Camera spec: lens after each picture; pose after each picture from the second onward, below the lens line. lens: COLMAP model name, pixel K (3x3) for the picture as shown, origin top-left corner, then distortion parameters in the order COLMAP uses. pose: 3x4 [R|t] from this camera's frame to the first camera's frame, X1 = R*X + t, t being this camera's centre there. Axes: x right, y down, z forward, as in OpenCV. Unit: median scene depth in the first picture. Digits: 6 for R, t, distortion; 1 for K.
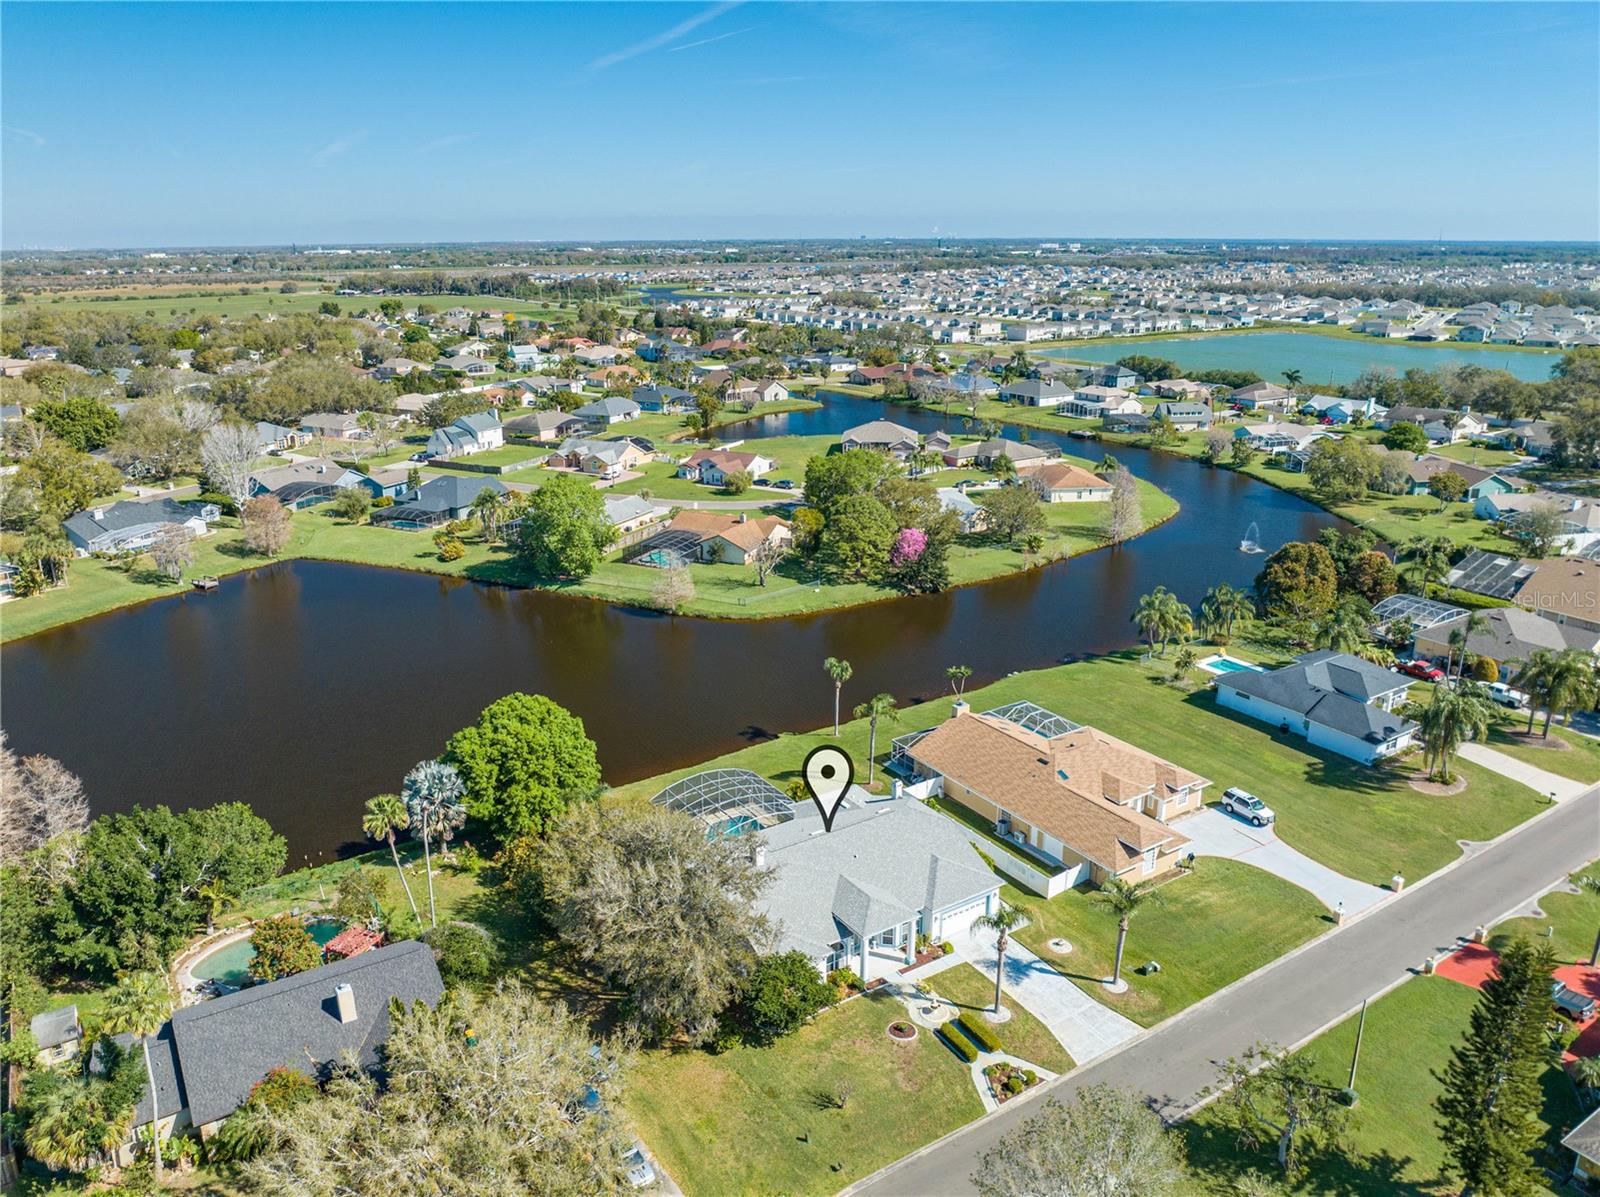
lens RADIAL K [[1133.6, 0, 799.8], [0, 1133.6, 597.3], [0, 0, 1]] dist [-0.035599, -0.002240]
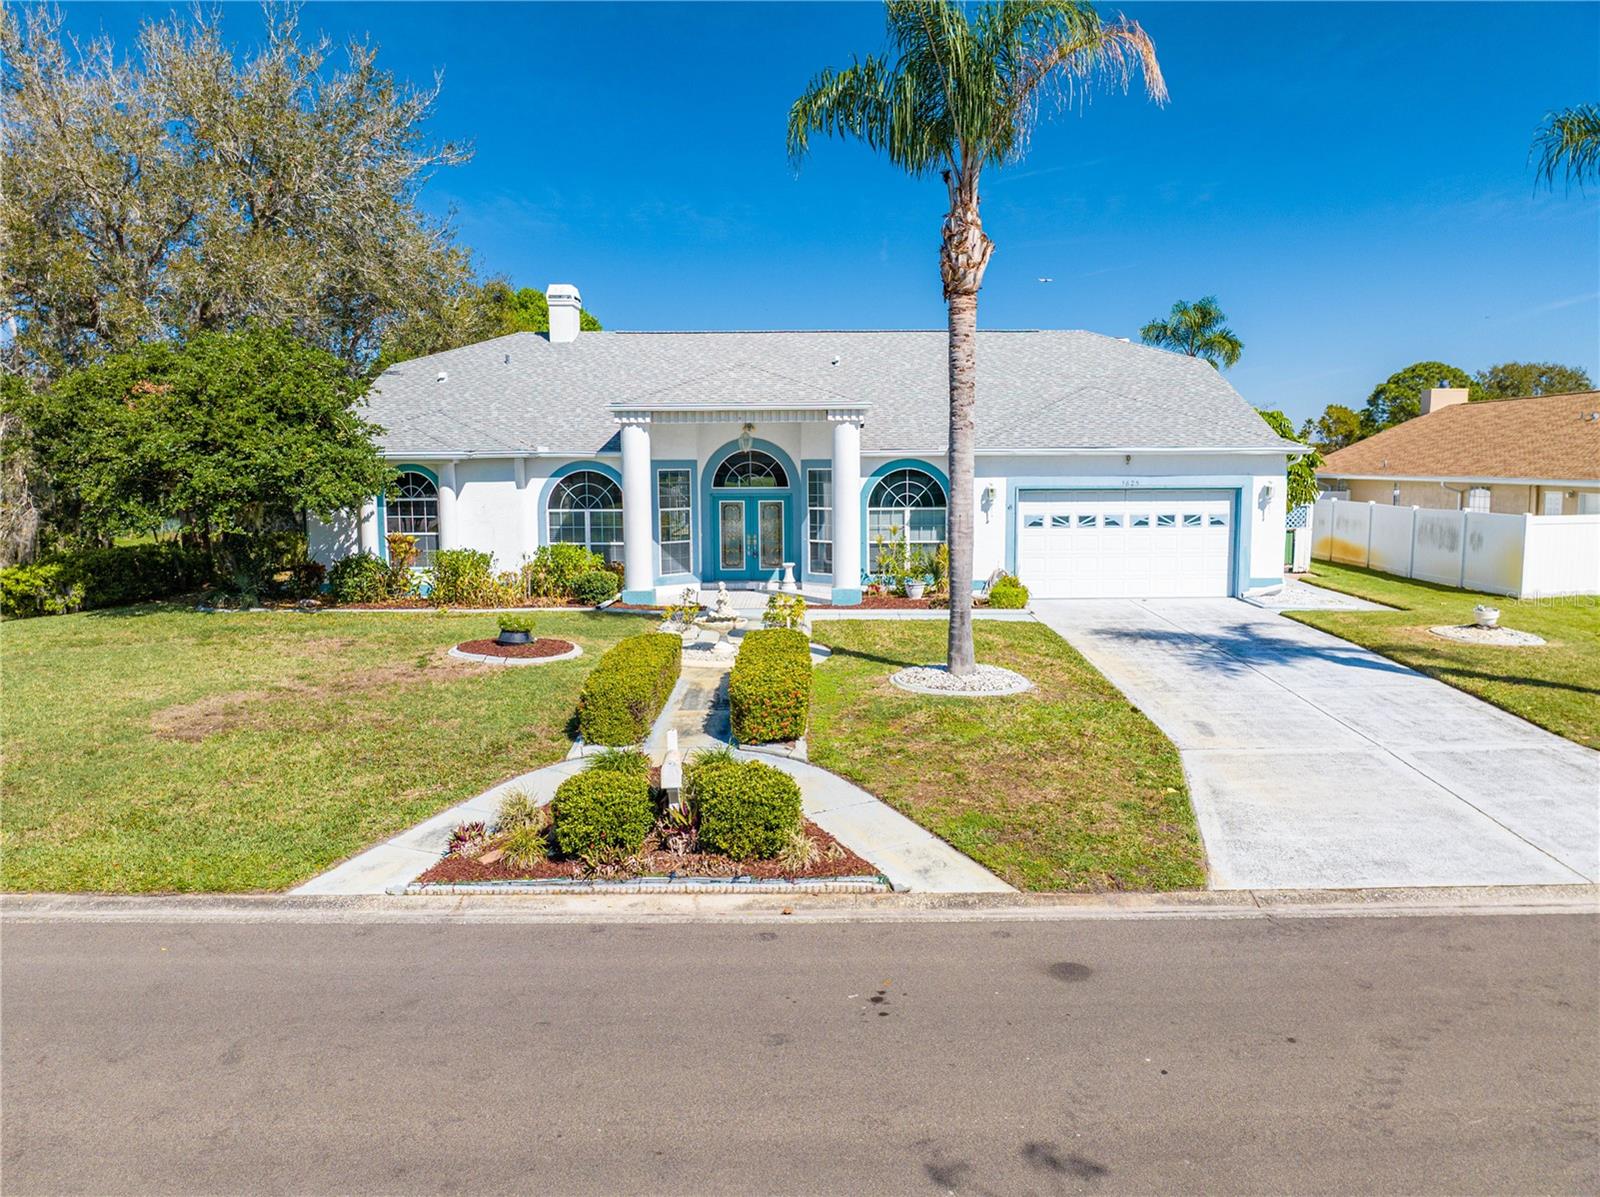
lens RADIAL K [[1146.6, 0, 843.3], [0, 1146.6, 621.3], [0, 0, 1]] dist [-0.026010, -0.009473]
pose [[0.849151, 0.068333, -0.523712, 0.229550], [-0.154518, 0.980351, -0.122623, 0.337869], [0.505042, 0.185048, 0.843024, 0.711064]]
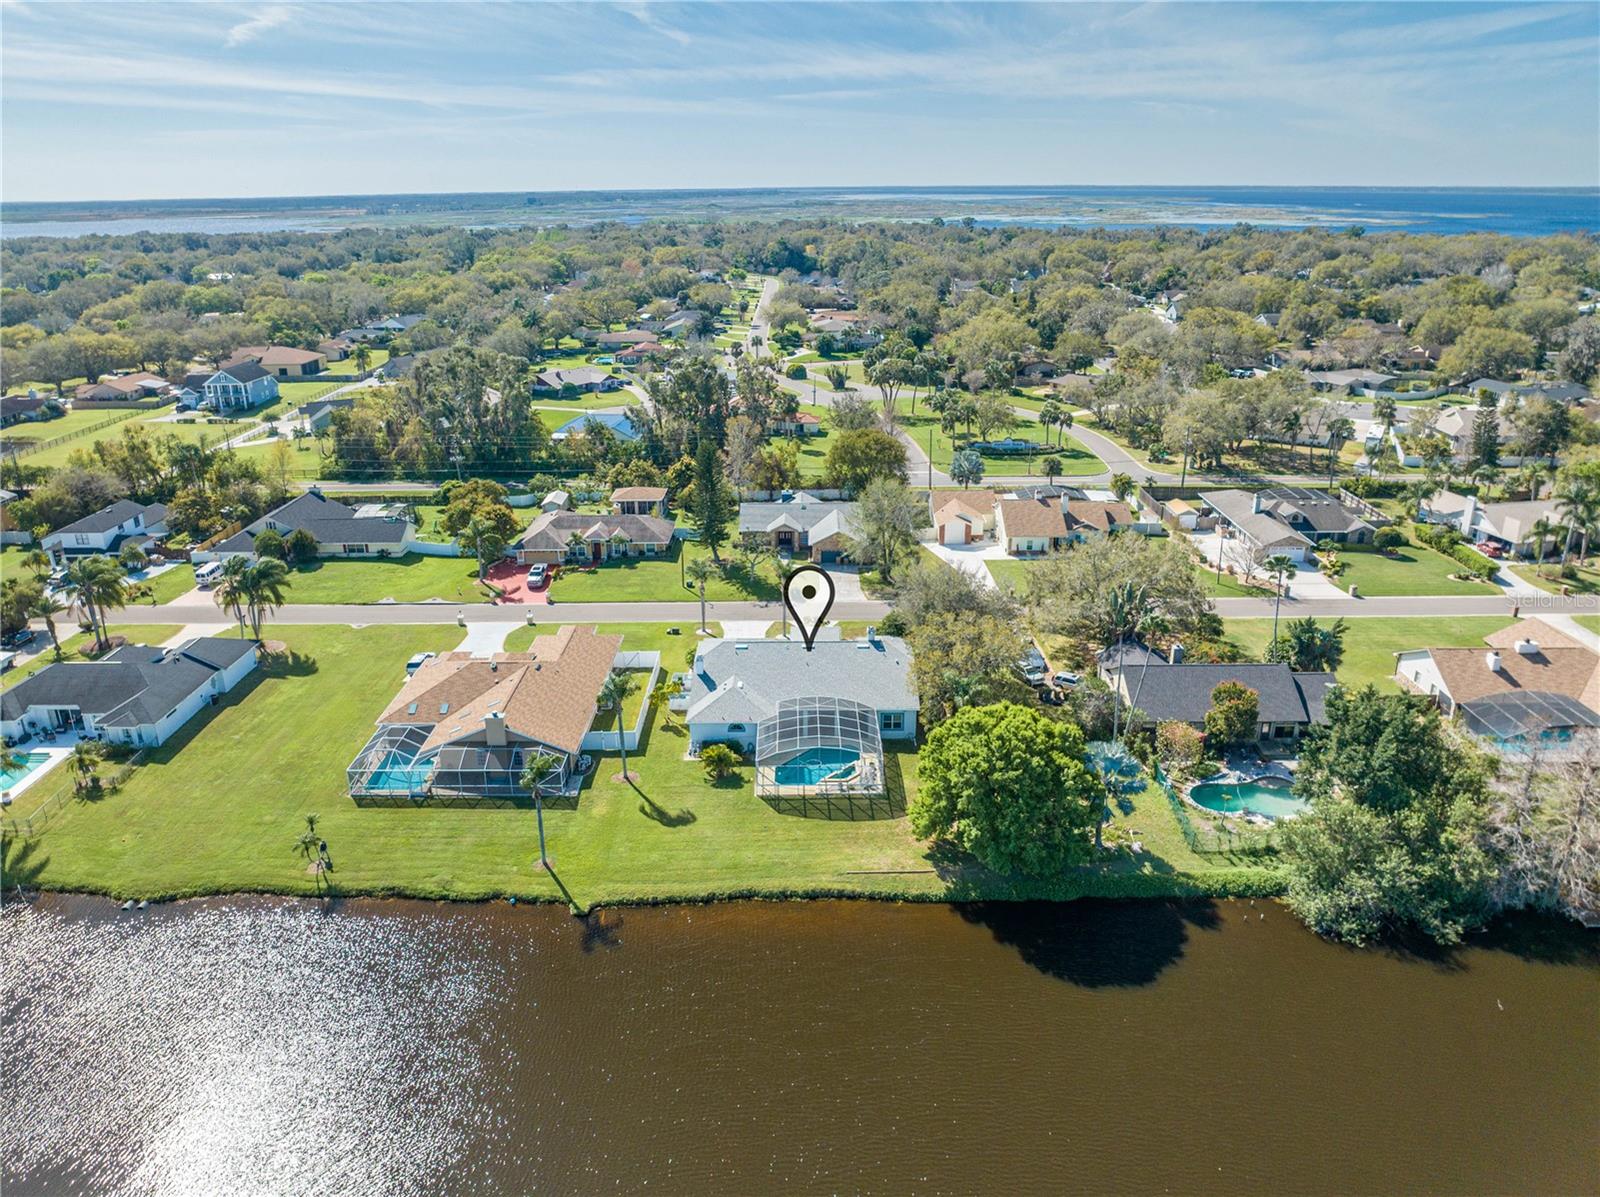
lens RADIAL K [[1135.5, 0, 800.0], [0, 1135.5, 598.5], [0, 0, 1]] dist [-0.025235, -0.024690]
pose [[-0.835983, -0.181156, 0.517991, -0.611129], [0.171062, 0.810873, 0.559662, -0.531538], [-0.521411, 0.556477, -0.646888, 1.777712]]
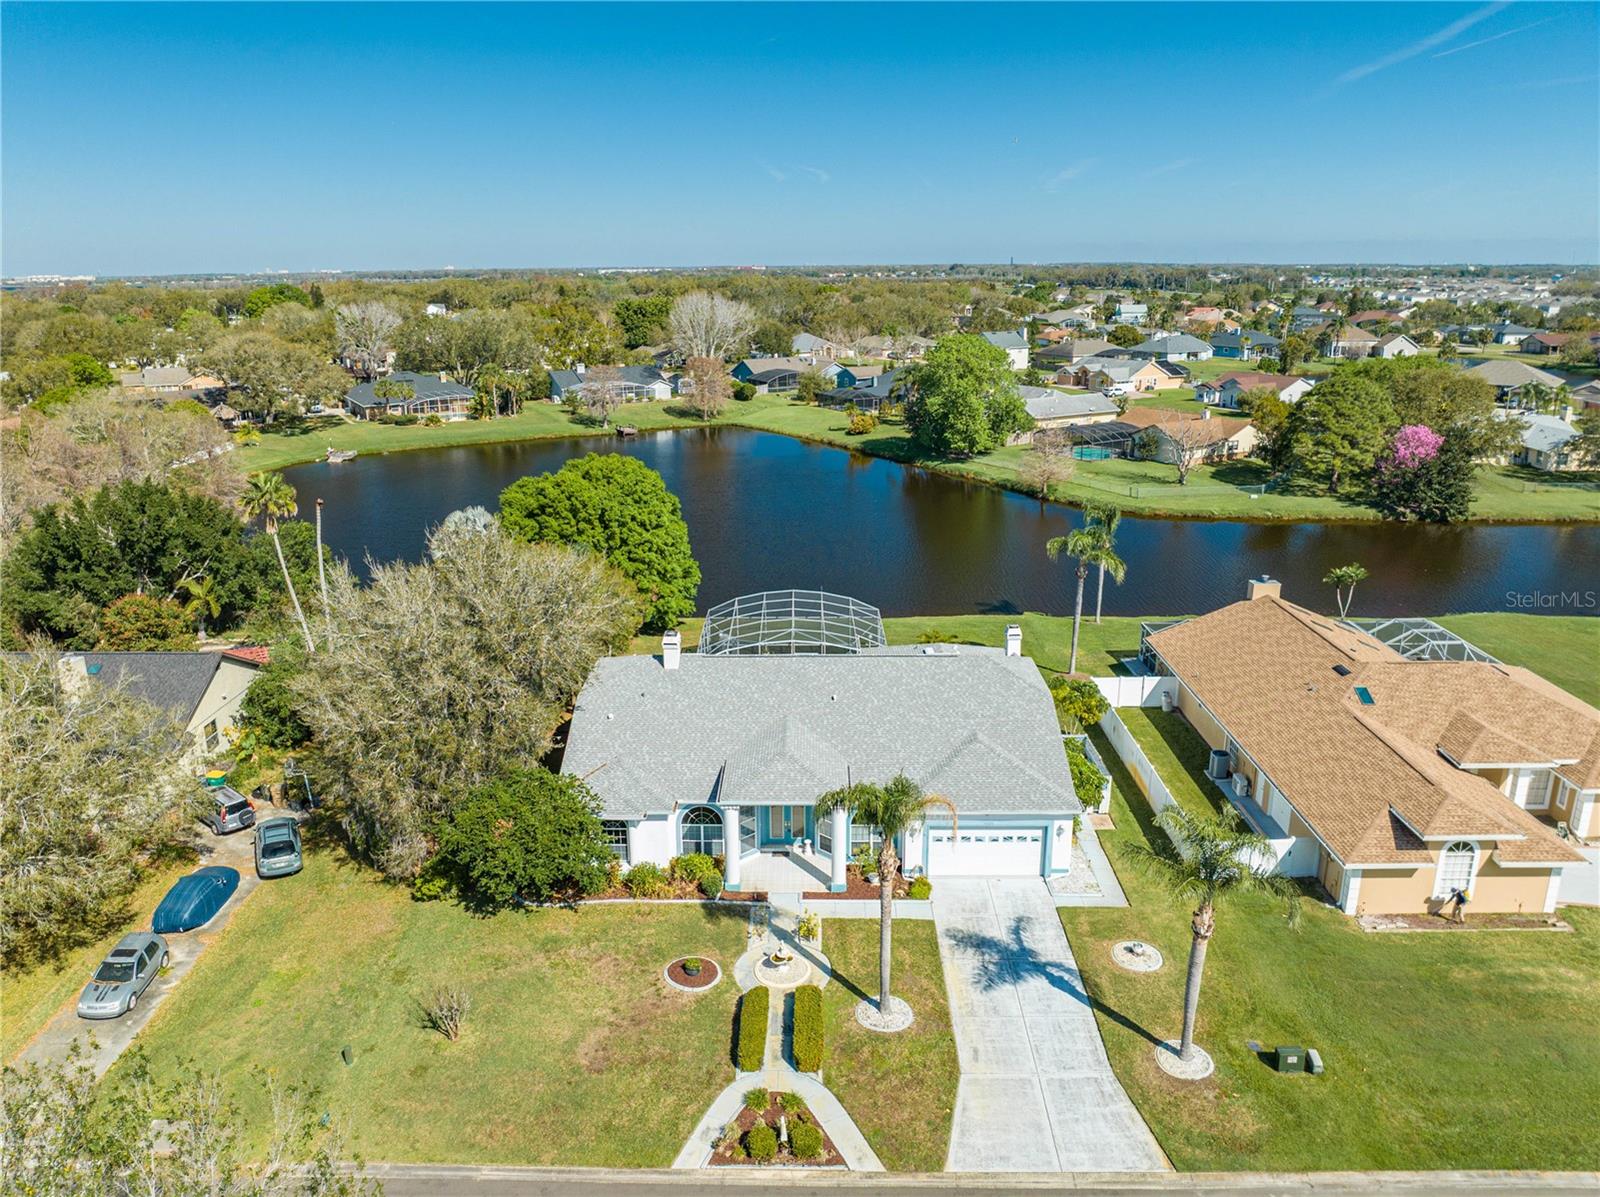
lens RADIAL K [[1132.0, 0, 803.5], [0, 1132.0, 609.4], [0, 0, 1]] dist [-0.014586, -0.036645]
pose [[0.832182, 0.159738, -0.530996, 0.328730], [-0.163392, 0.985731, 0.040464, 0.159884], [0.529883, 0.053088, 0.846408, 0.487547]]
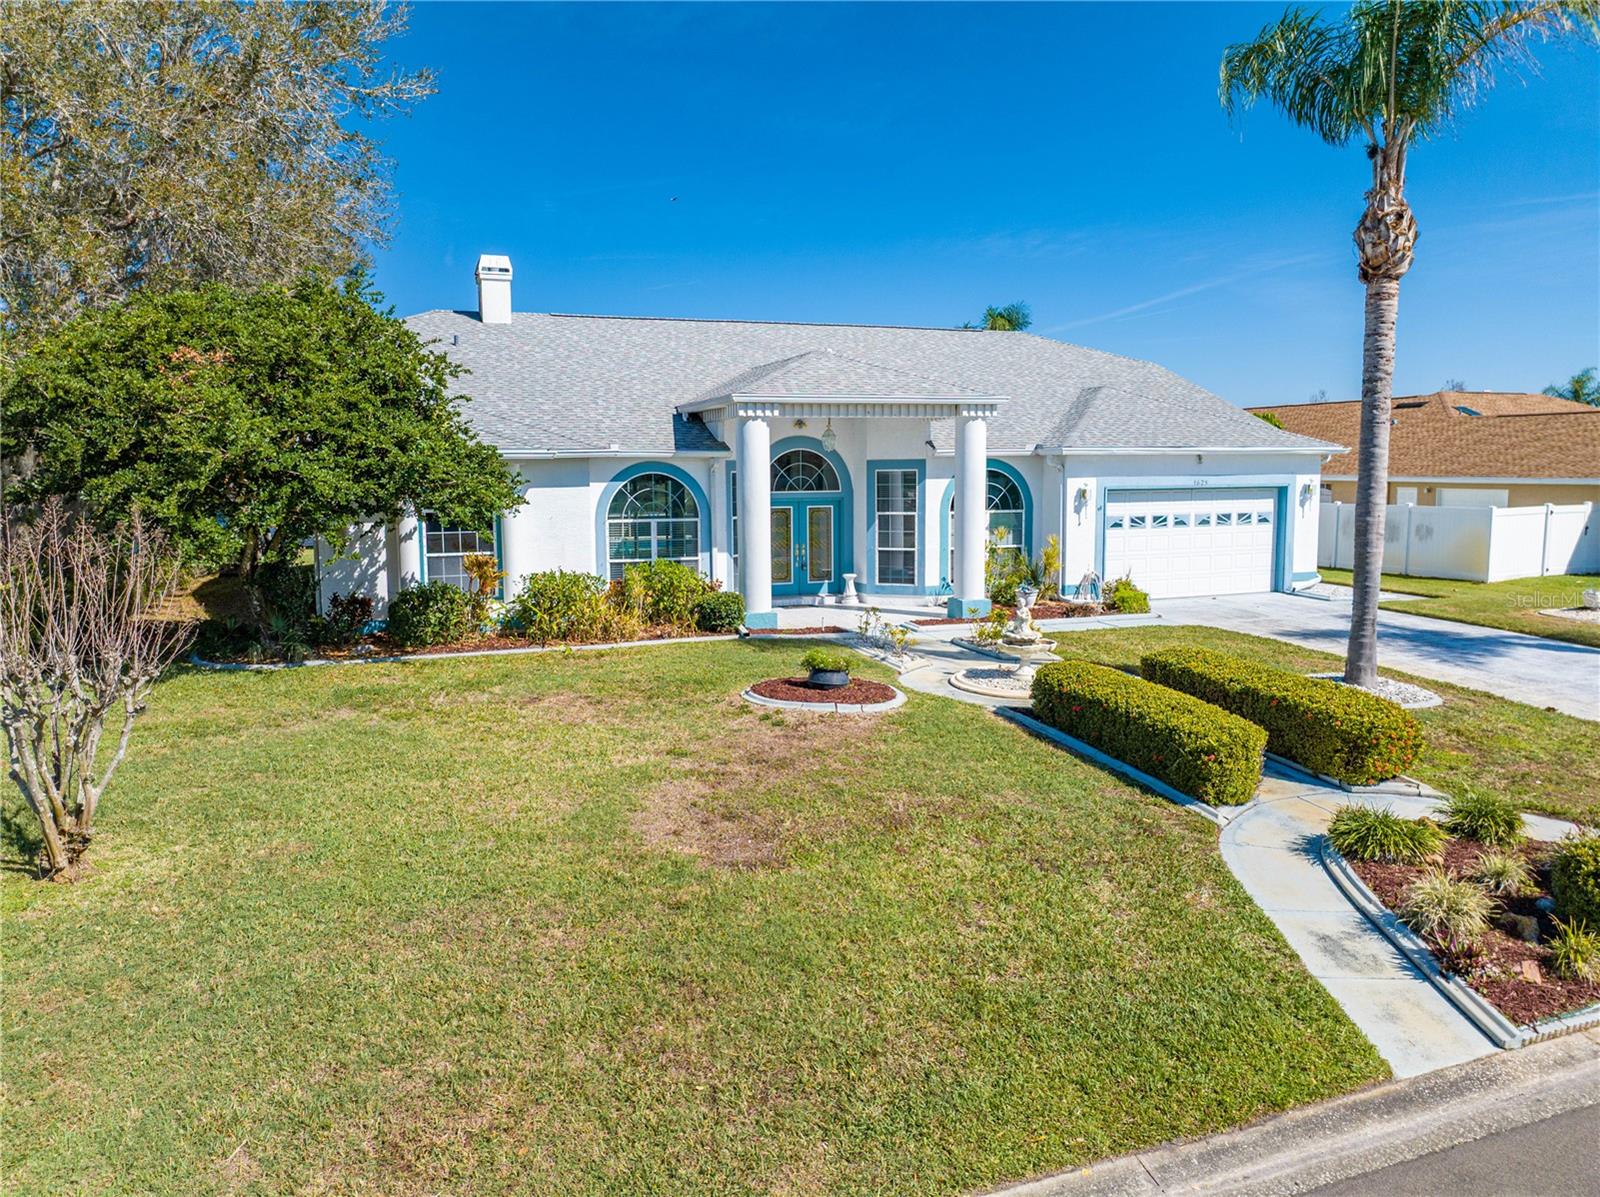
lens RADIAL K [[1122.5, 0, 793.7], [0, 1122.5, 606.6], [0, 0, 1]] dist [-0.036142, -0.003060]
pose [[0.975640, 0.017588, -0.218670, 0.107345], [-0.056676, 0.983150, -0.173795, 0.342684], [0.211928, 0.181955, 0.960197, 0.697746]]
